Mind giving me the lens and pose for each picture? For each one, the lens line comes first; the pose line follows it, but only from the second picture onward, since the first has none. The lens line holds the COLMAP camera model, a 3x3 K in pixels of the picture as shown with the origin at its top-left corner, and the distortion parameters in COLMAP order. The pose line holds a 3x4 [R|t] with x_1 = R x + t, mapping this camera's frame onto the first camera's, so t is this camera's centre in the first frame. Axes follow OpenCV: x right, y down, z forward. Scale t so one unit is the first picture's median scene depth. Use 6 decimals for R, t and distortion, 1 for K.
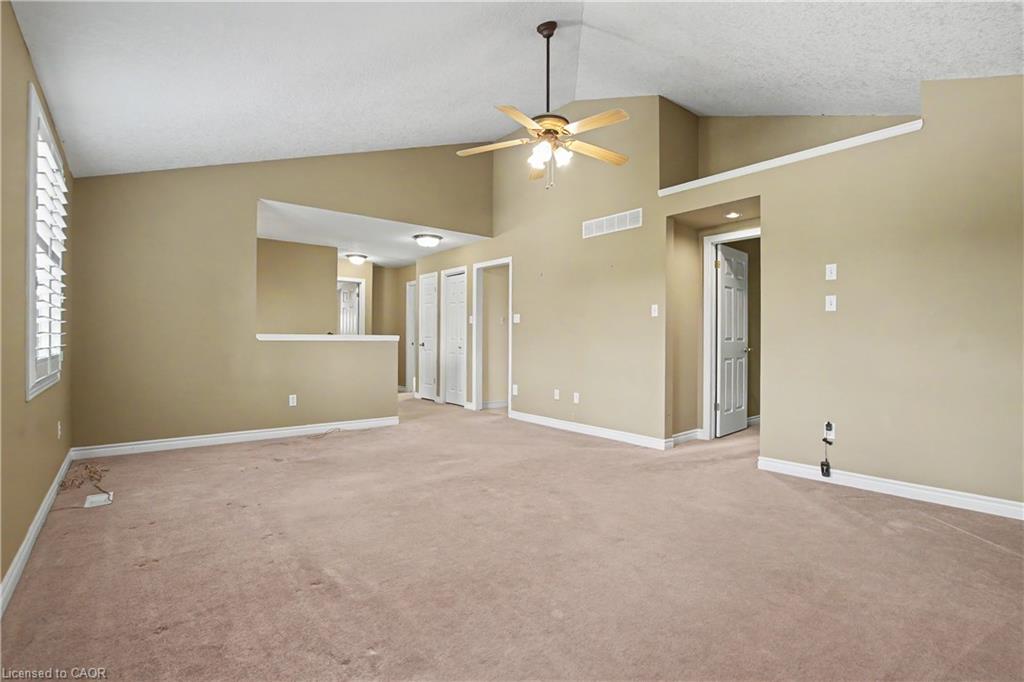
lens RADIAL K [[478.0, 0, 510.7], [0, 478.0, 338.5], [0, 0, 1]] dist [-0.025032, 0.000805]
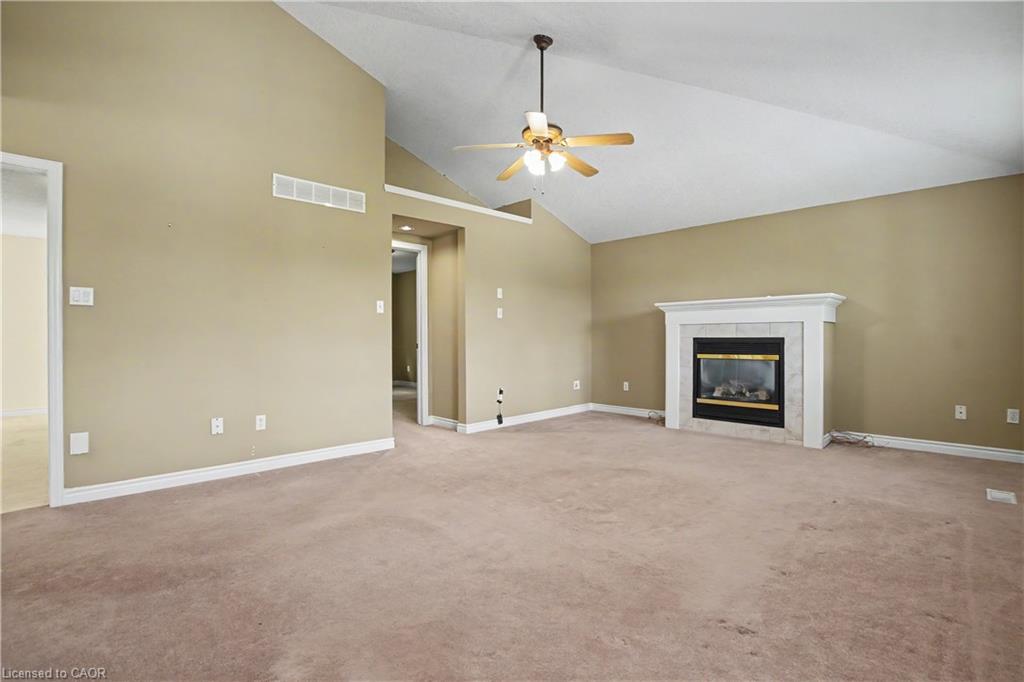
lens RADIAL K [[478.0, 0, 512.9], [0, 478.0, 339.6], [0, 0, 1]] dist [-0.025032, 0.000805]
pose [[-0.084586, -0.006581, 0.996394, -0.686848], [0.004799, 0.999964, 0.007012, 0.001816], [-0.996405, 0.005375, -0.084552, 0.824972]]
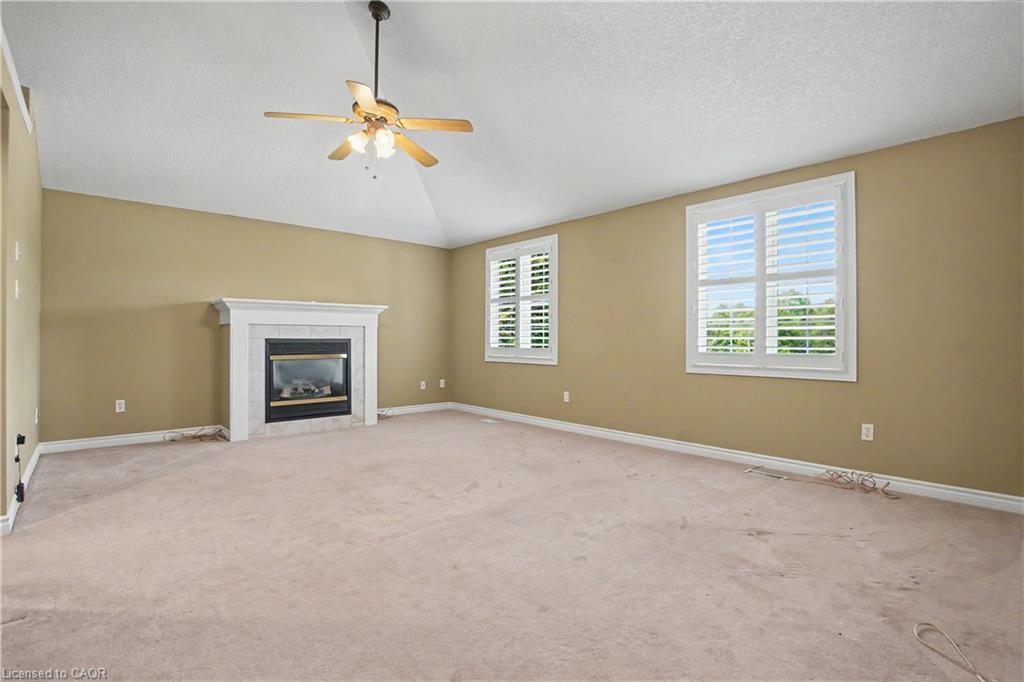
lens RADIAL K [[478.0, 0, 513.3], [0, 478.0, 340.7], [0, 0, 1]] dist [-0.025032, 0.000805]
pose [[-0.999507, -0.004121, -0.031121, -0.141978], [-0.004177, 0.999990, 0.001731, 0.007792], [0.031114, 0.001860, -0.999514, 1.360101]]
